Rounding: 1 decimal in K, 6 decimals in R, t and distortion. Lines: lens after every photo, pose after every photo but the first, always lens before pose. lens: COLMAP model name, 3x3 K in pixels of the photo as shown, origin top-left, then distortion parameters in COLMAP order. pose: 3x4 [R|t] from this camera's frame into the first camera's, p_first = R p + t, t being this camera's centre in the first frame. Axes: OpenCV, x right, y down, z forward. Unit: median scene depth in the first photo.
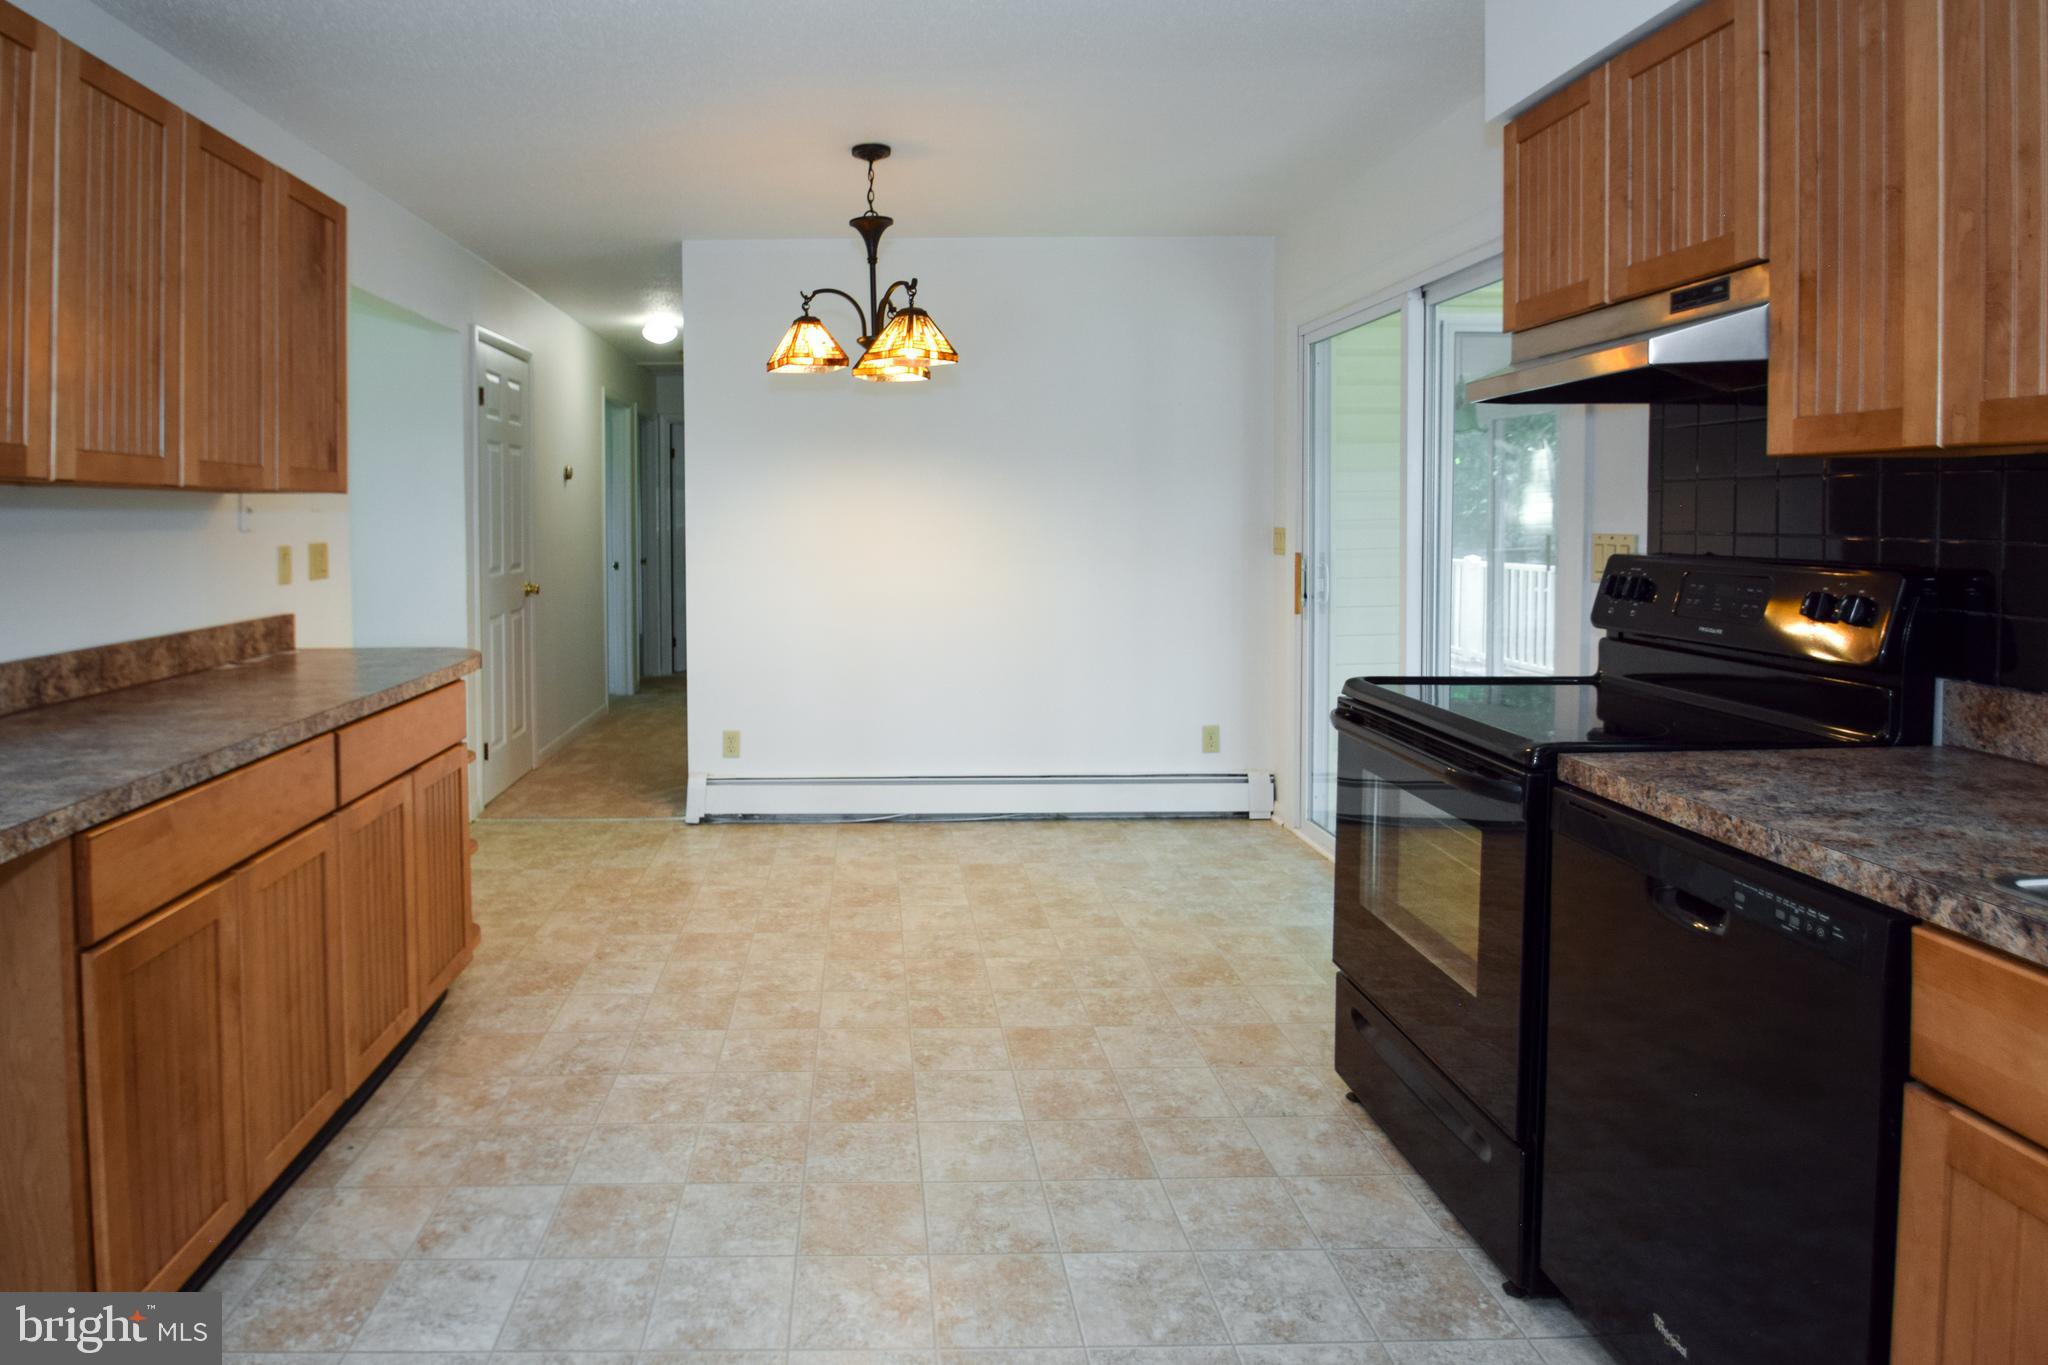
lens RADIAL K [[1233.9, 0, 1022.4], [0, 1233.9, 550.6], [0, 0, 1]] dist [-0.009723, 0.000115]
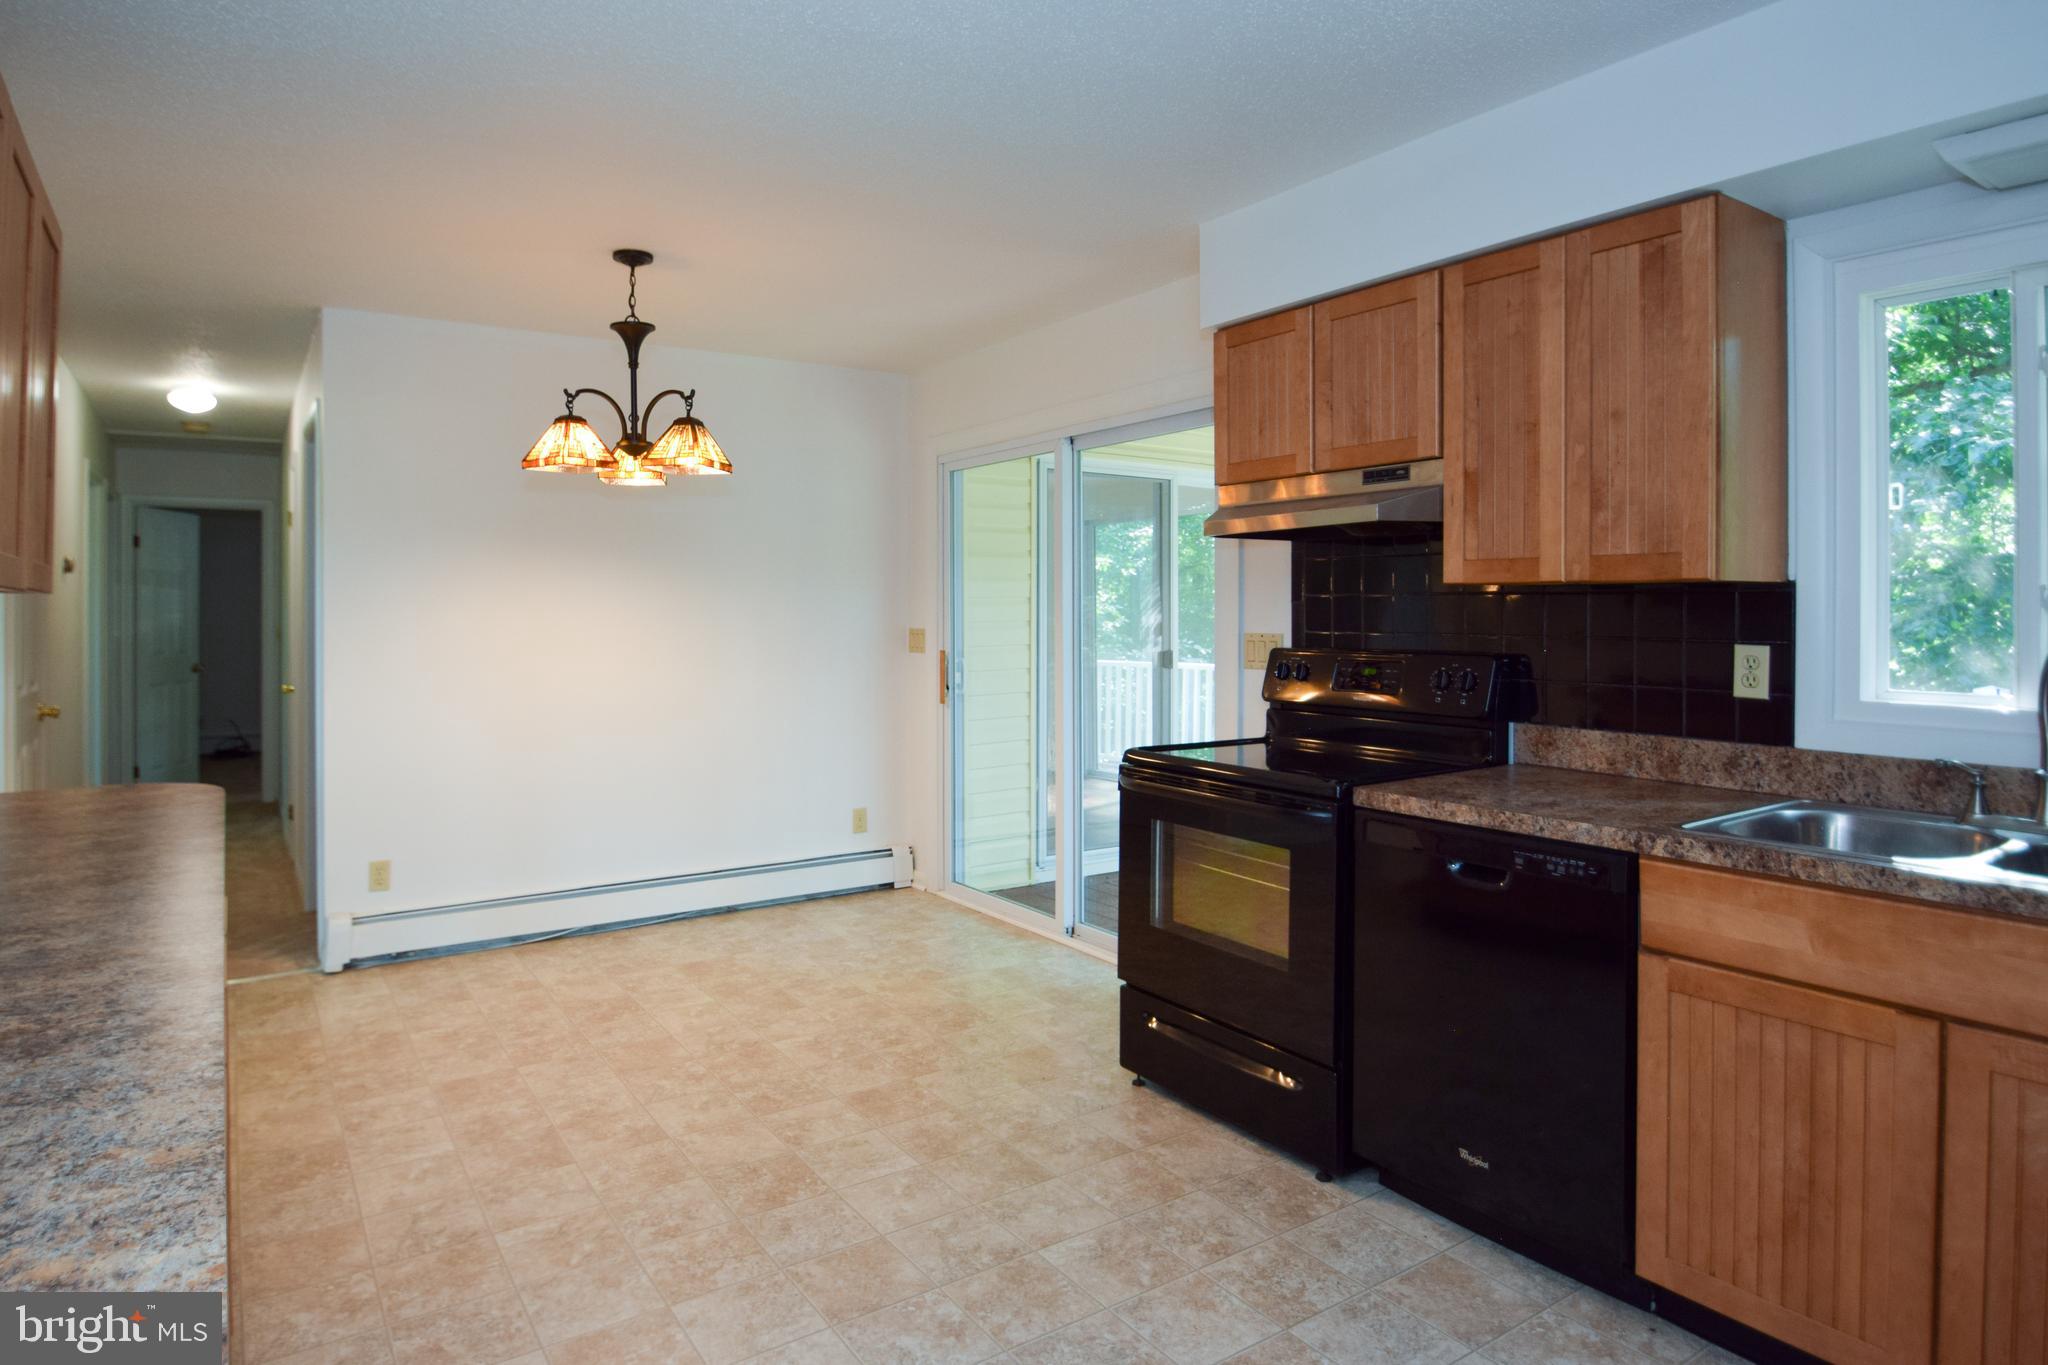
lens RADIAL K [[1194.7, 0, 1026.6], [0, 1194.7, 603.1], [0, 0, 1]] dist [-0.008066, 0.000789]
pose [[0.832225, 0.006390, 0.554402, -0.508020], [0.013892, 0.999379, -0.032373, -0.008285], [-0.554264, 0.034643, 0.831619, 0.031606]]
